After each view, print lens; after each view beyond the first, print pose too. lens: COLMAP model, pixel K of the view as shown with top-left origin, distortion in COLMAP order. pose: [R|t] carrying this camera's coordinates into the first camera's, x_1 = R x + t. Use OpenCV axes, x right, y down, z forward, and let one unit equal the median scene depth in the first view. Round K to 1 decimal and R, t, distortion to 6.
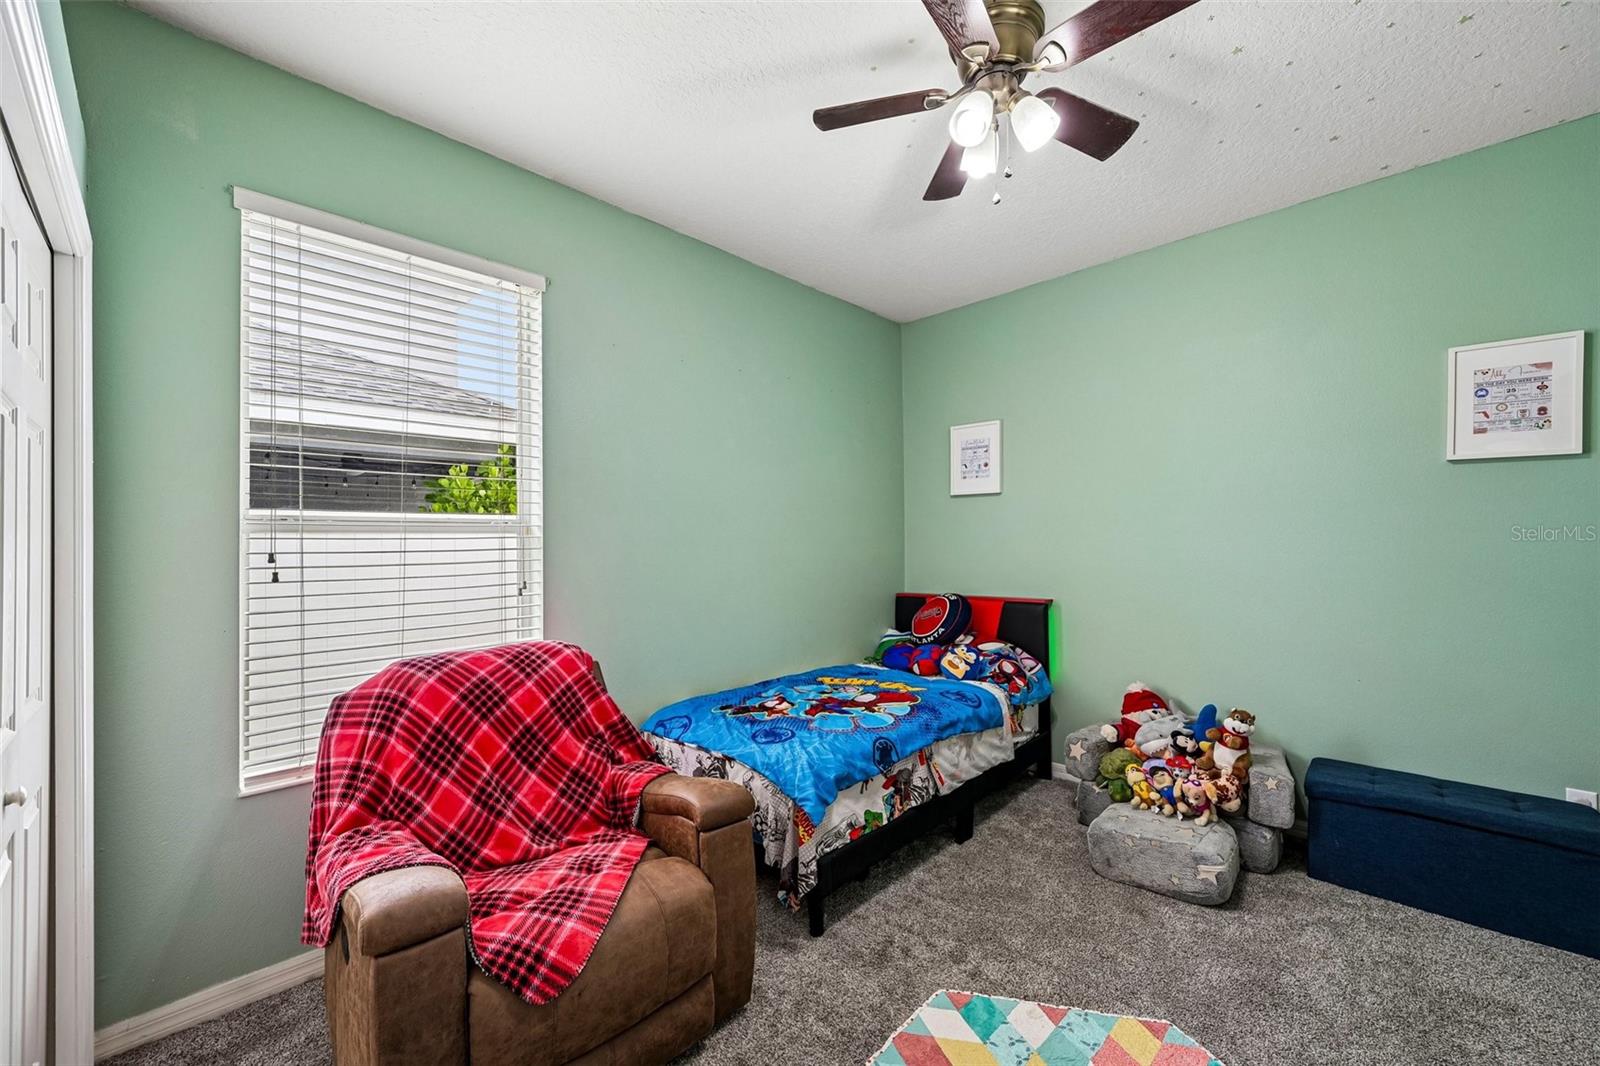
lens RADIAL K [[629.7, 0, 794.6], [0, 629.7, 536.1], [0, 0, 1]] dist [-0.000438, 0.000549]
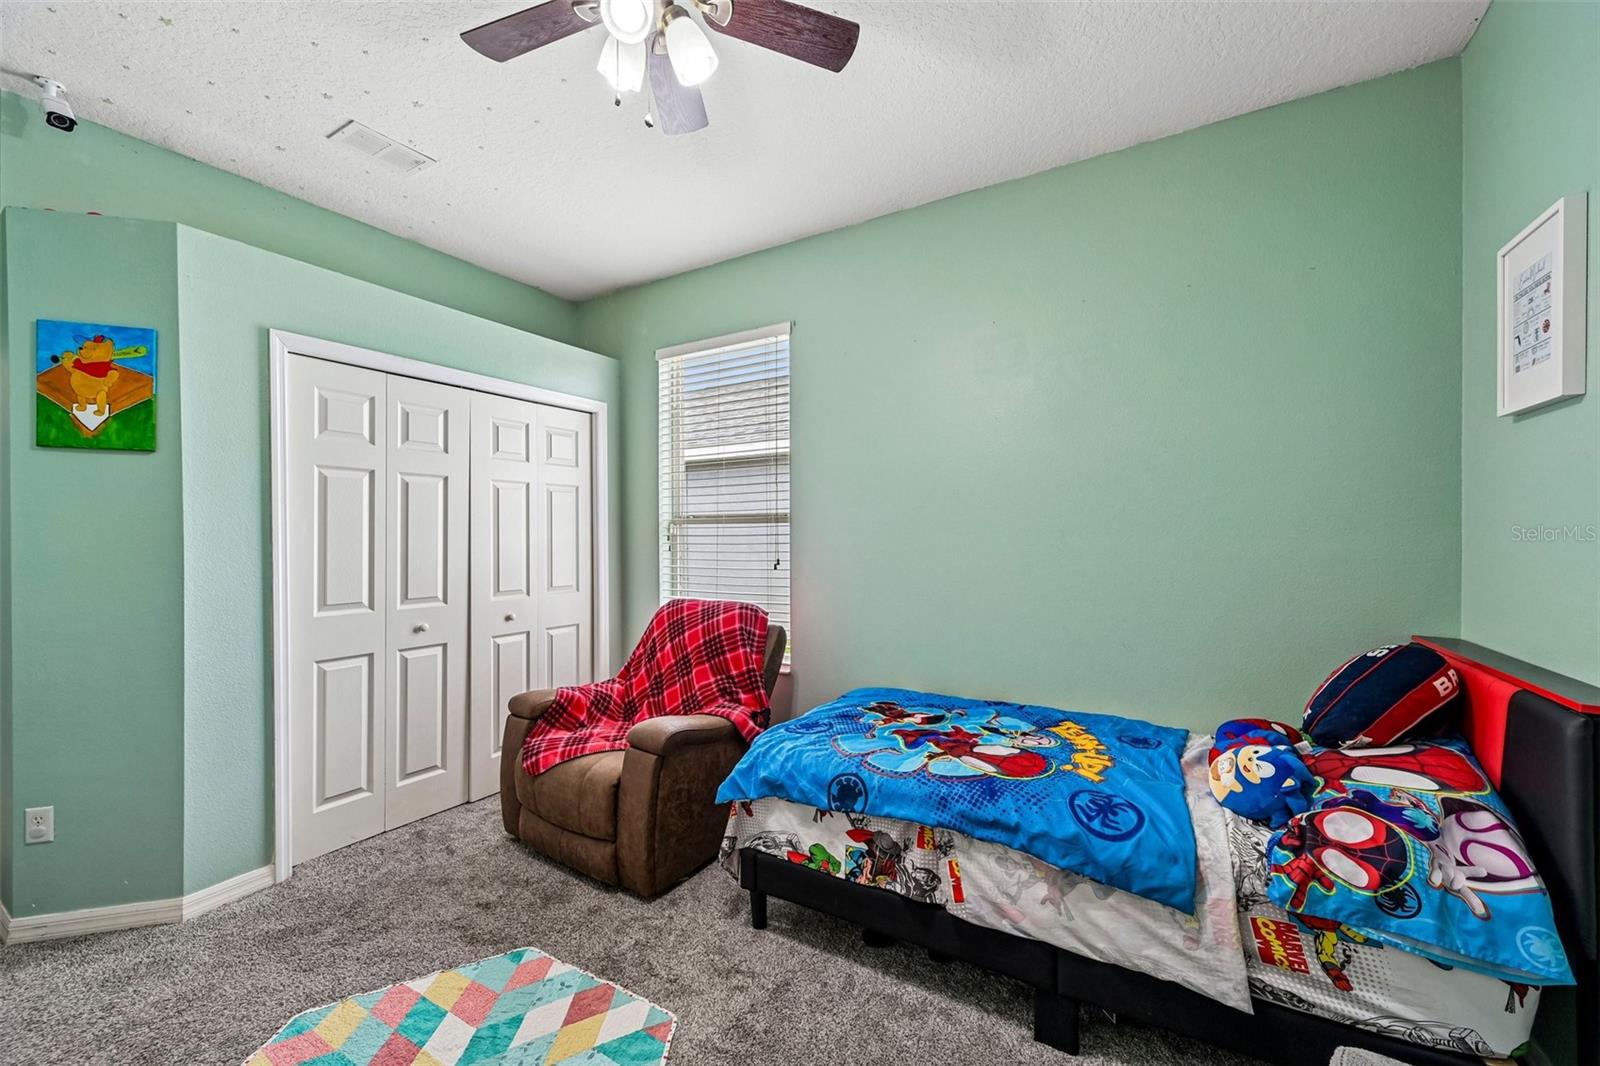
lens RADIAL K [[629.7, 0, 793.9], [0, 629.7, 533.4], [0, 0, 1]] dist [-0.000438, 0.000549]
pose [[0.236762, 0.009184, -0.971524, 0.862957], [0.012094, 0.999850, 0.012399, 0.001653], [0.971492, -0.014685, 0.236615, 0.711559]]
